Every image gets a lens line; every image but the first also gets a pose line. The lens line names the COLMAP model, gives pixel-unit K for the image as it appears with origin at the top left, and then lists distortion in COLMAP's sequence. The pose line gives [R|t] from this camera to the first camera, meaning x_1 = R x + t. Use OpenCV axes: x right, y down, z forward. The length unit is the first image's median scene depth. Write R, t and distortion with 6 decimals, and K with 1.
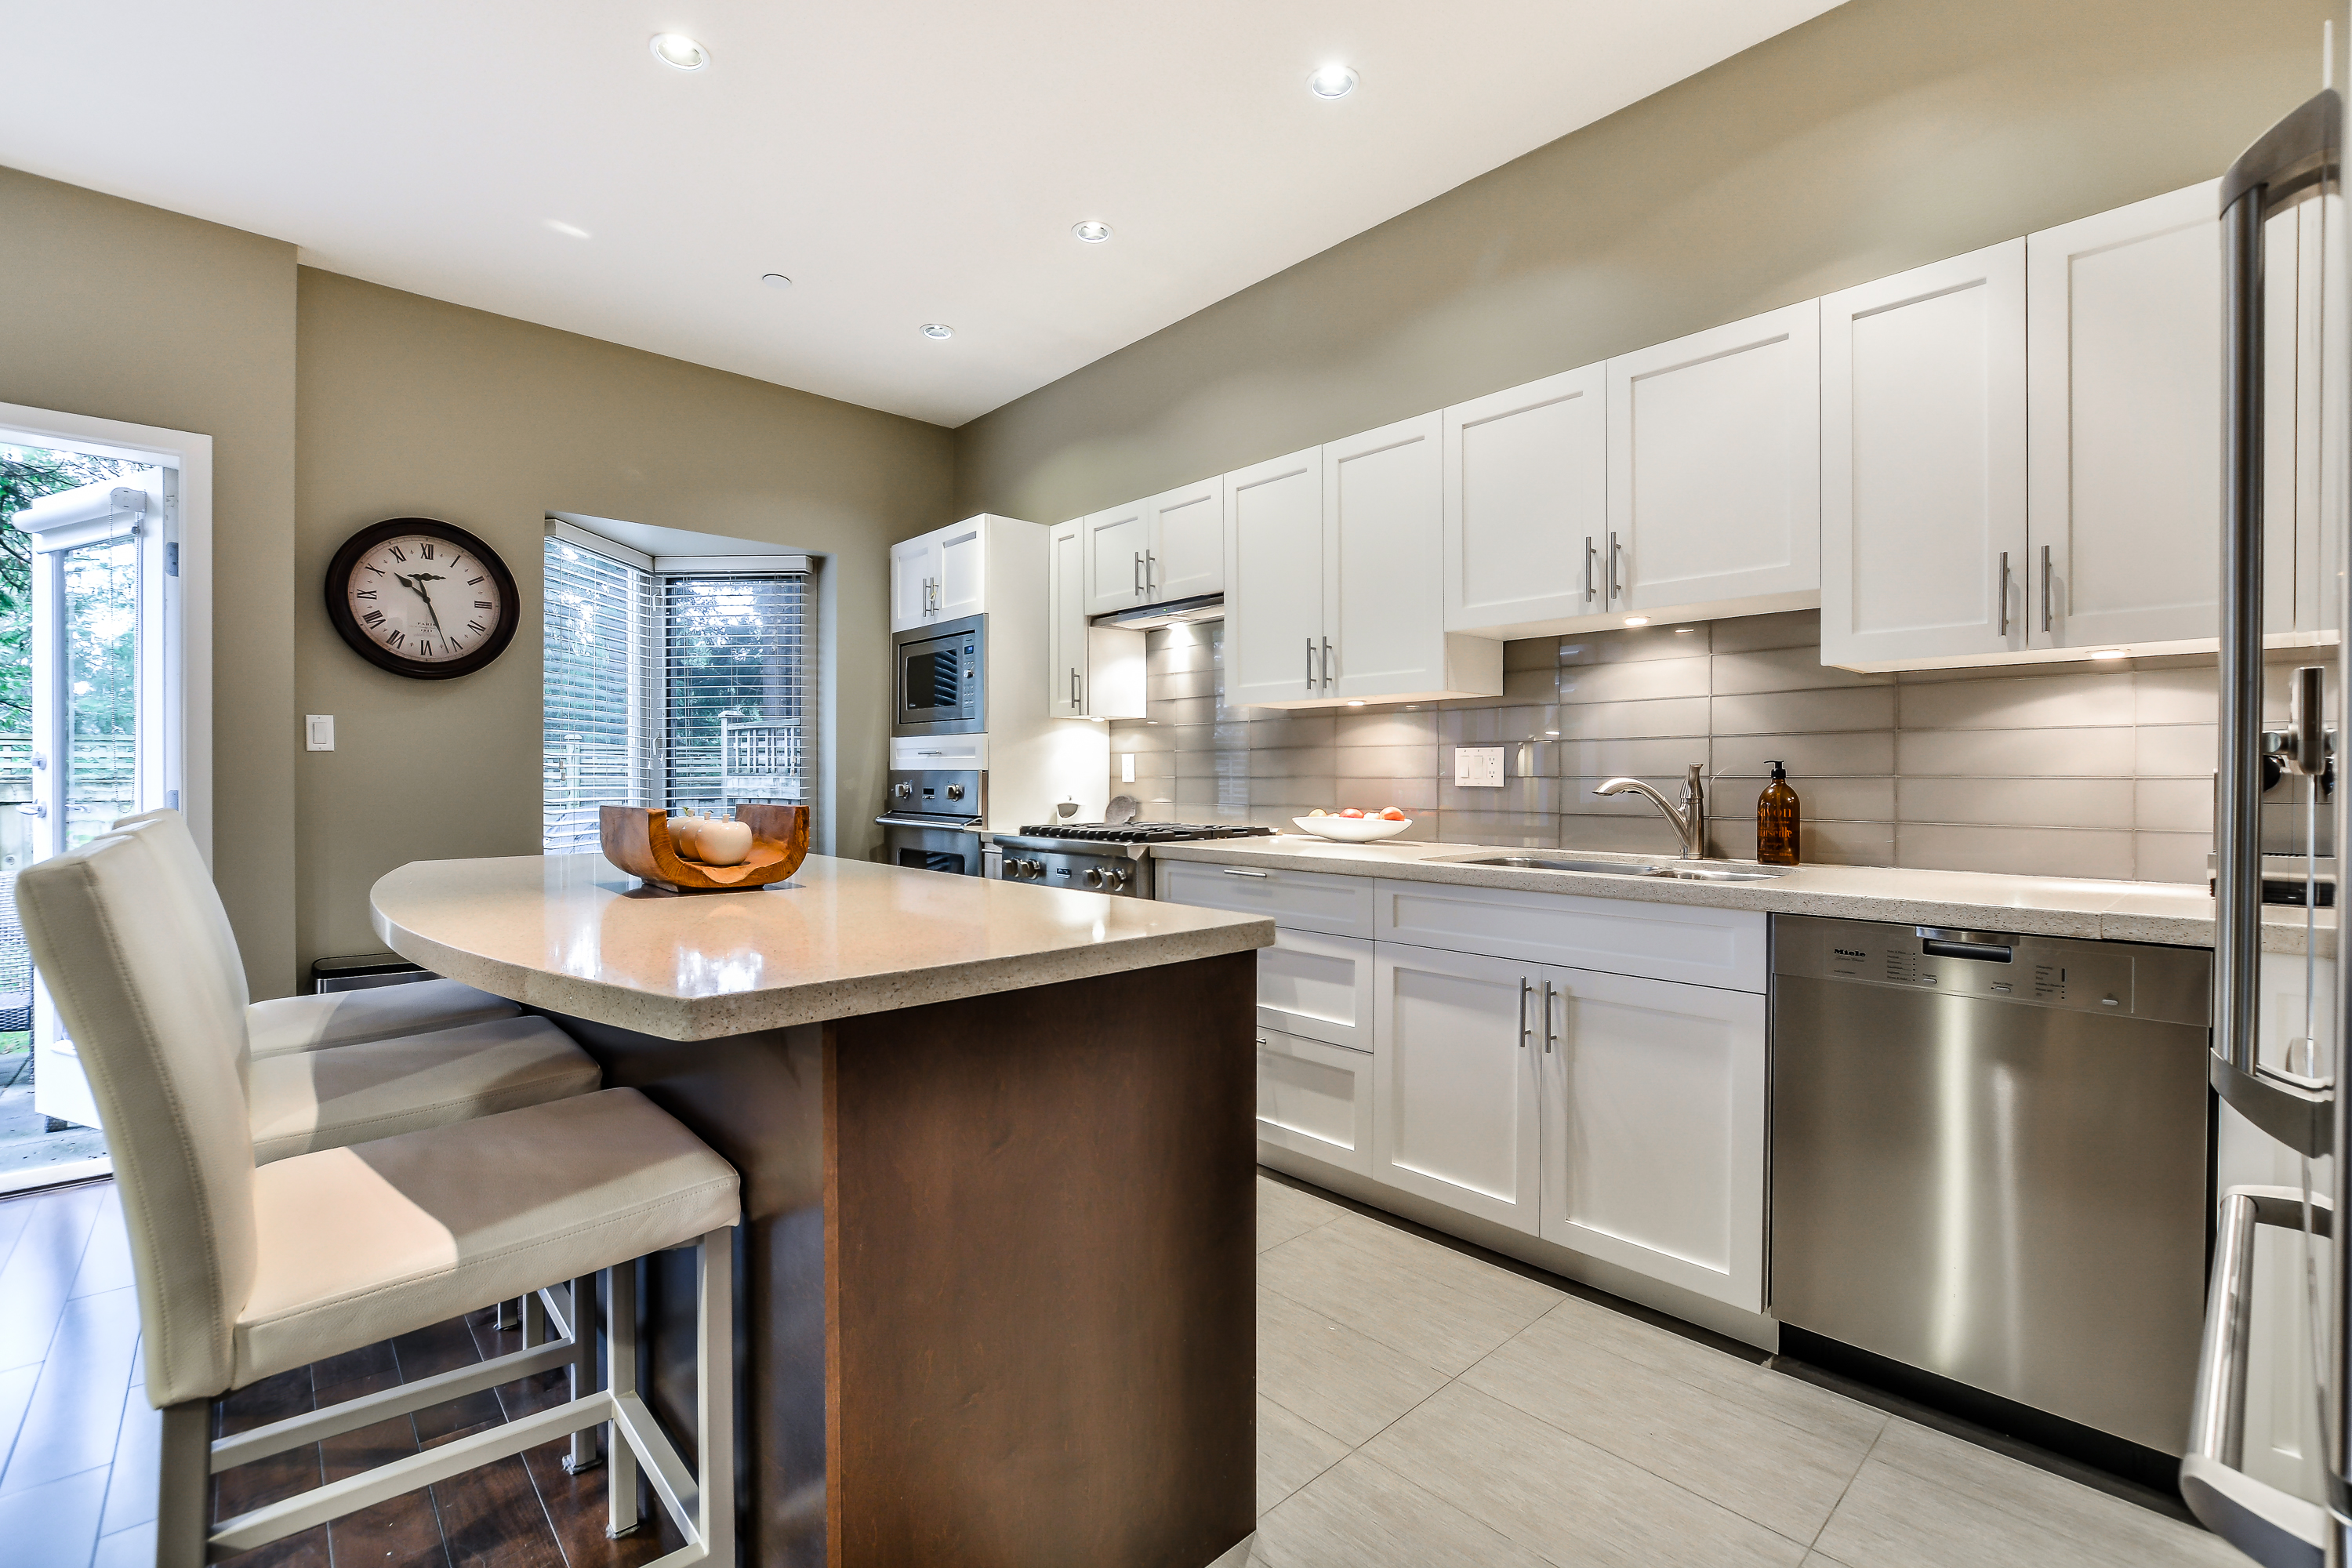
lens RADIAL K [[1022.6, 0, 1175.1], [0, 1022.6, 779.7], [0, 0, 1]] dist [-0.051757, 0.011711]
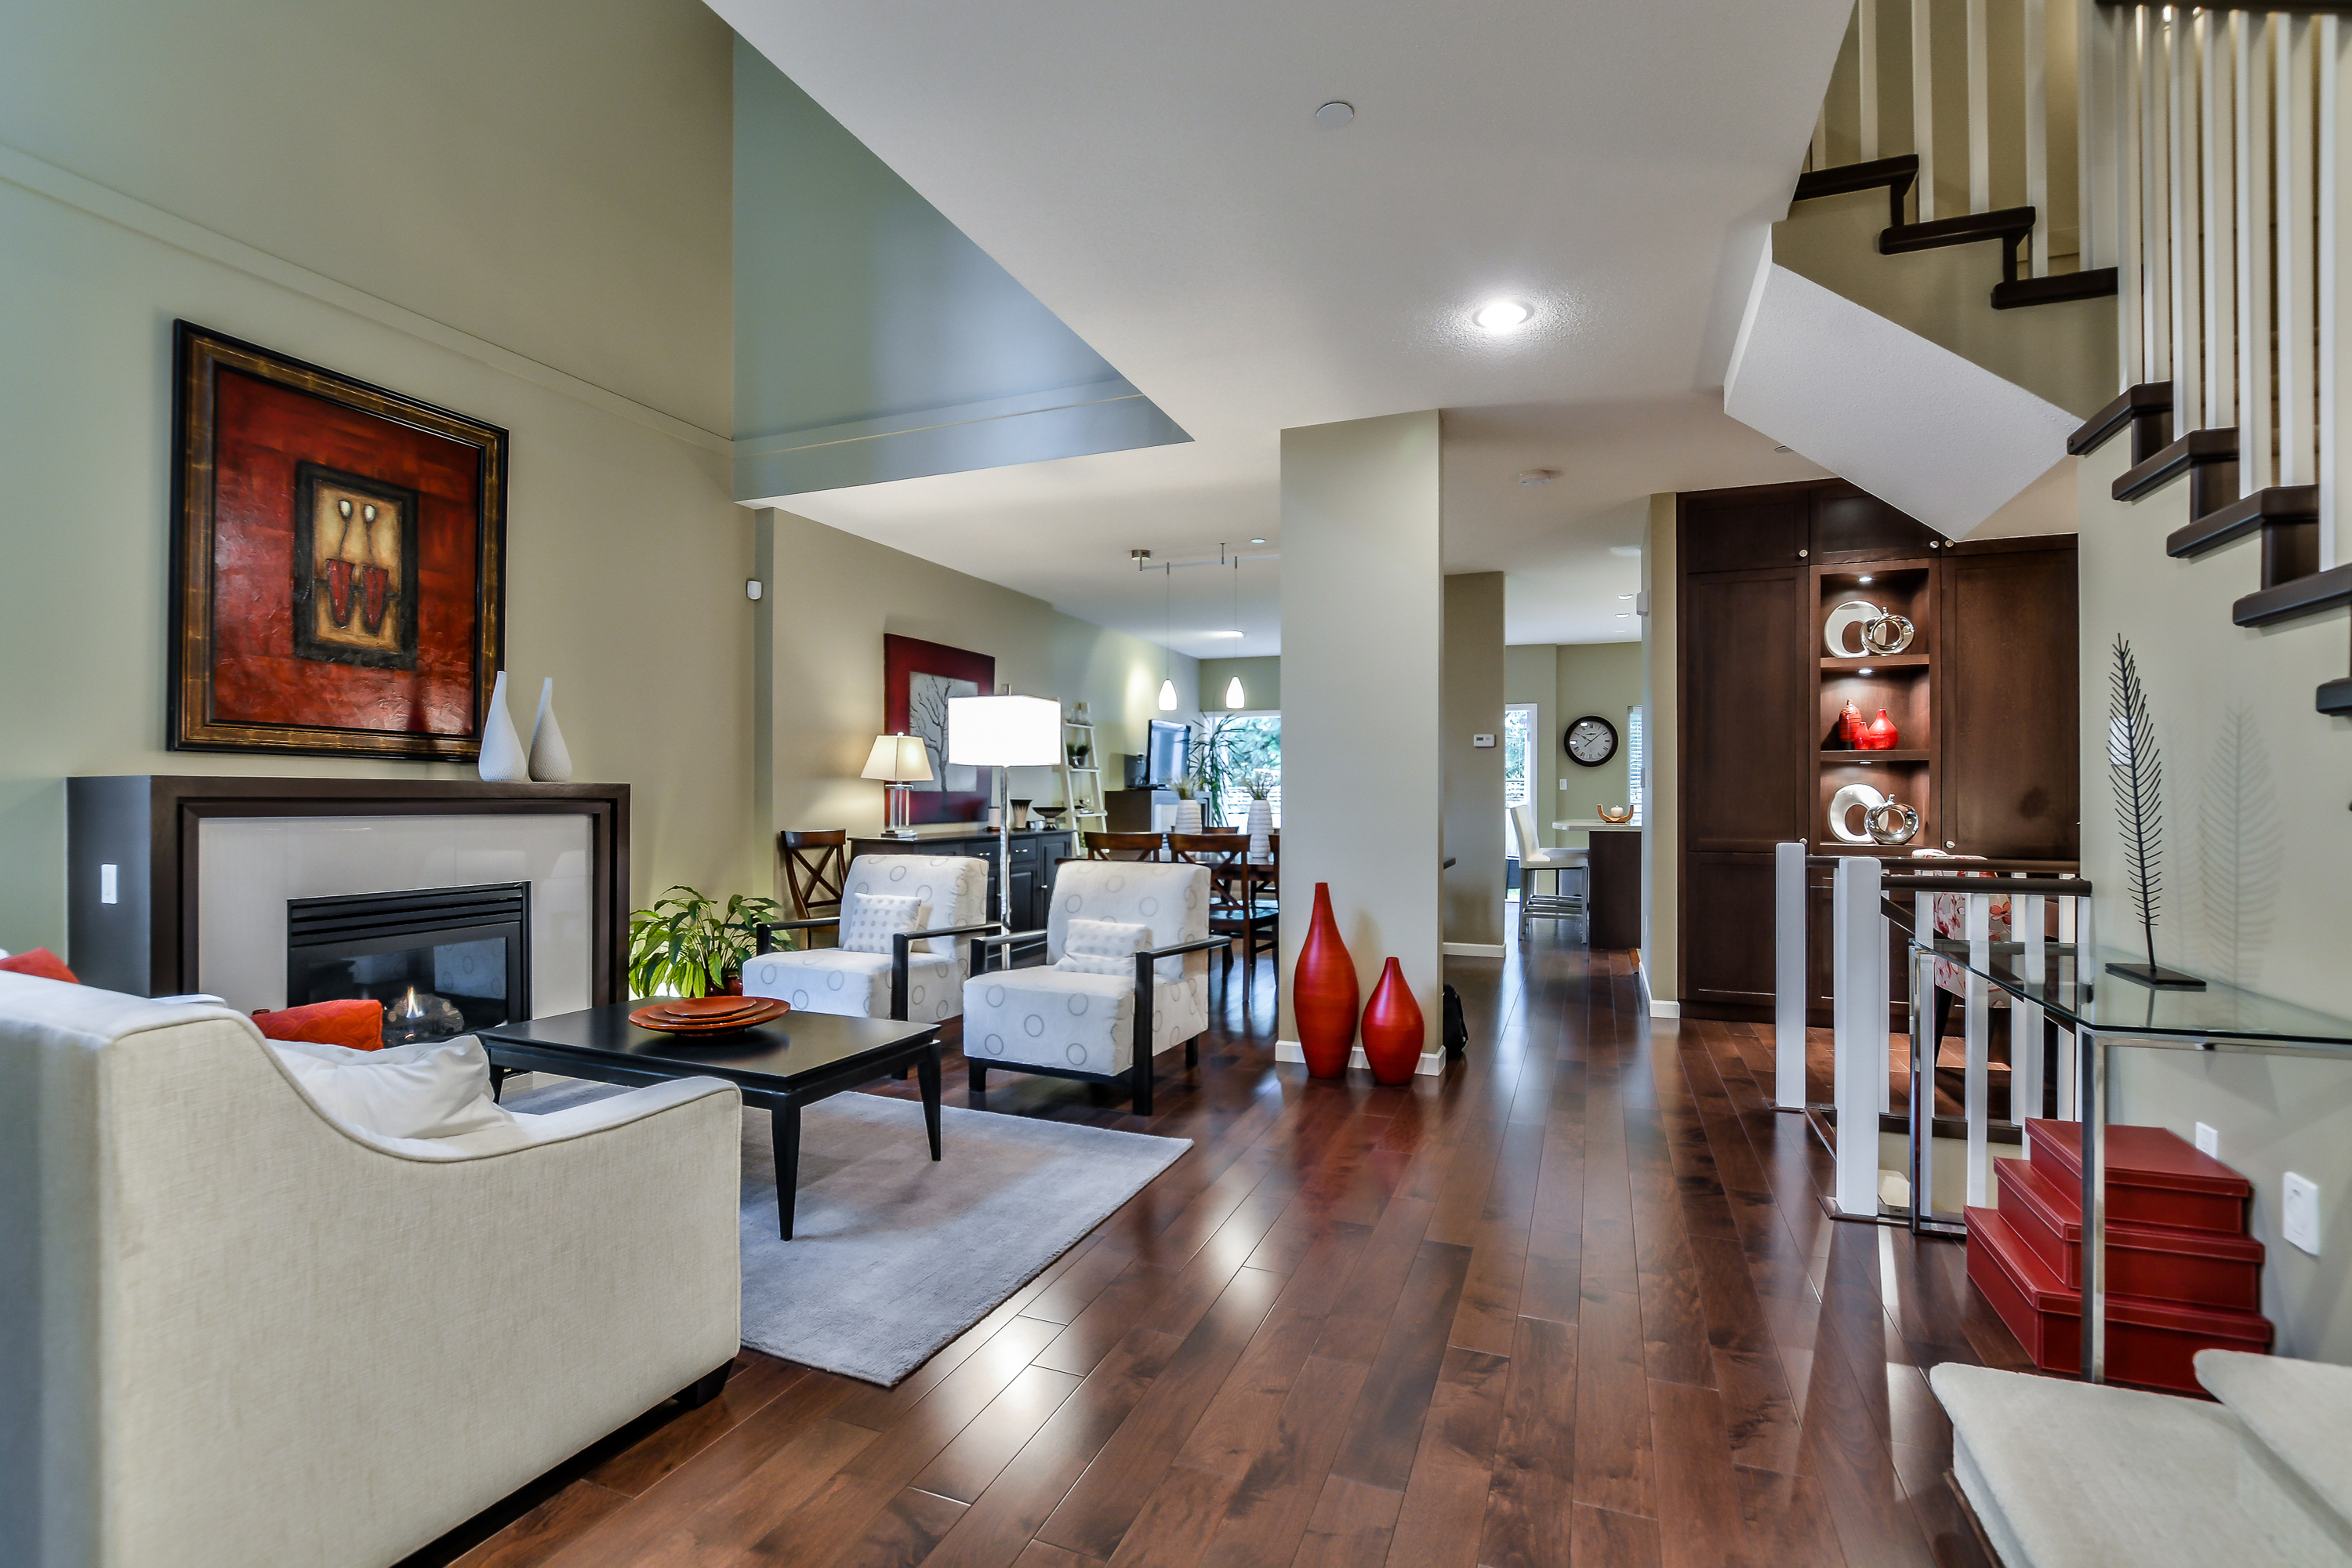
lens RADIAL K [[1047.1, 0, 1190.1], [0, 1047.1, 792.6], [0, 0, 1]] dist [-0.013732, -0.000072]
pose [[0.430812, -0.002663, -0.902438, 1.509145], [-0.006018, 0.999965, -0.005823, 0.004739], [0.902422, 0.007940, 0.430781, -1.399924]]
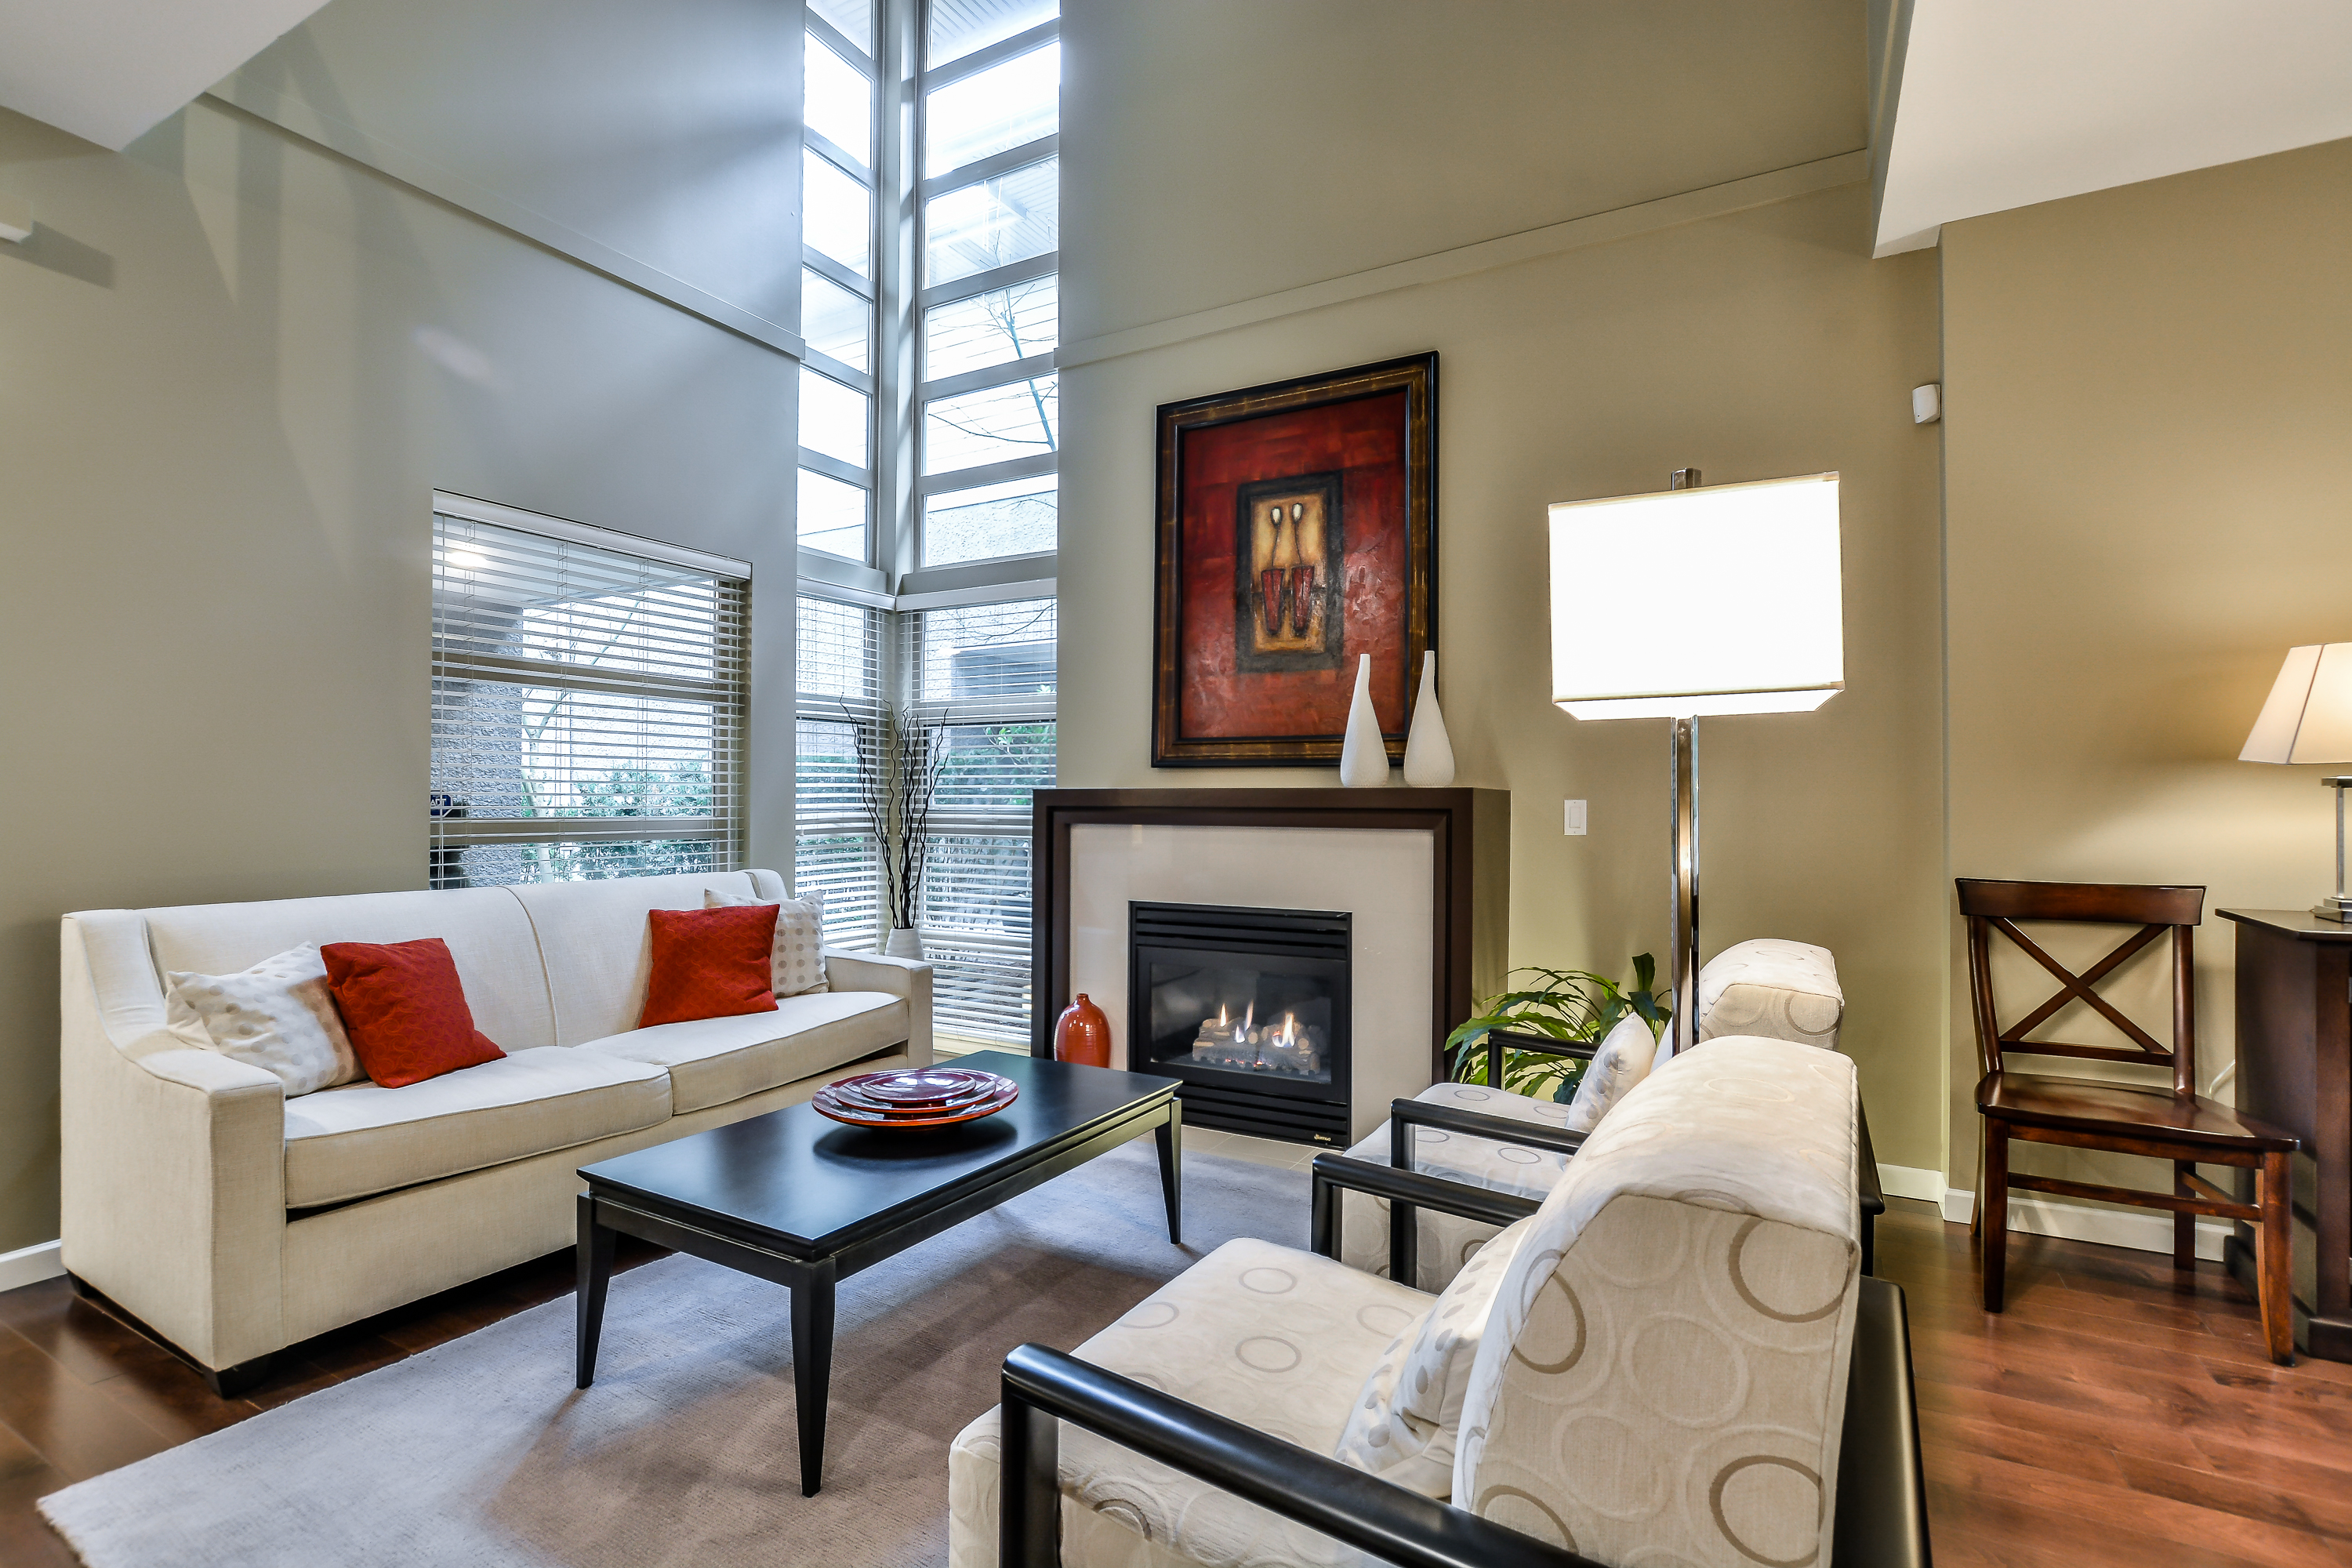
lens RADIAL K [[1112.4, 0, 1175.9], [0, 1112.4, 787.7], [0, 0, 1]] dist [-0.002539, -0.000180]
pose [[-0.951960, -0.007828, -0.306123, 0.588390], [-0.004183, 0.999912, -0.012559, 0.003468], [0.306194, -0.010676, -0.951909, -0.660530]]
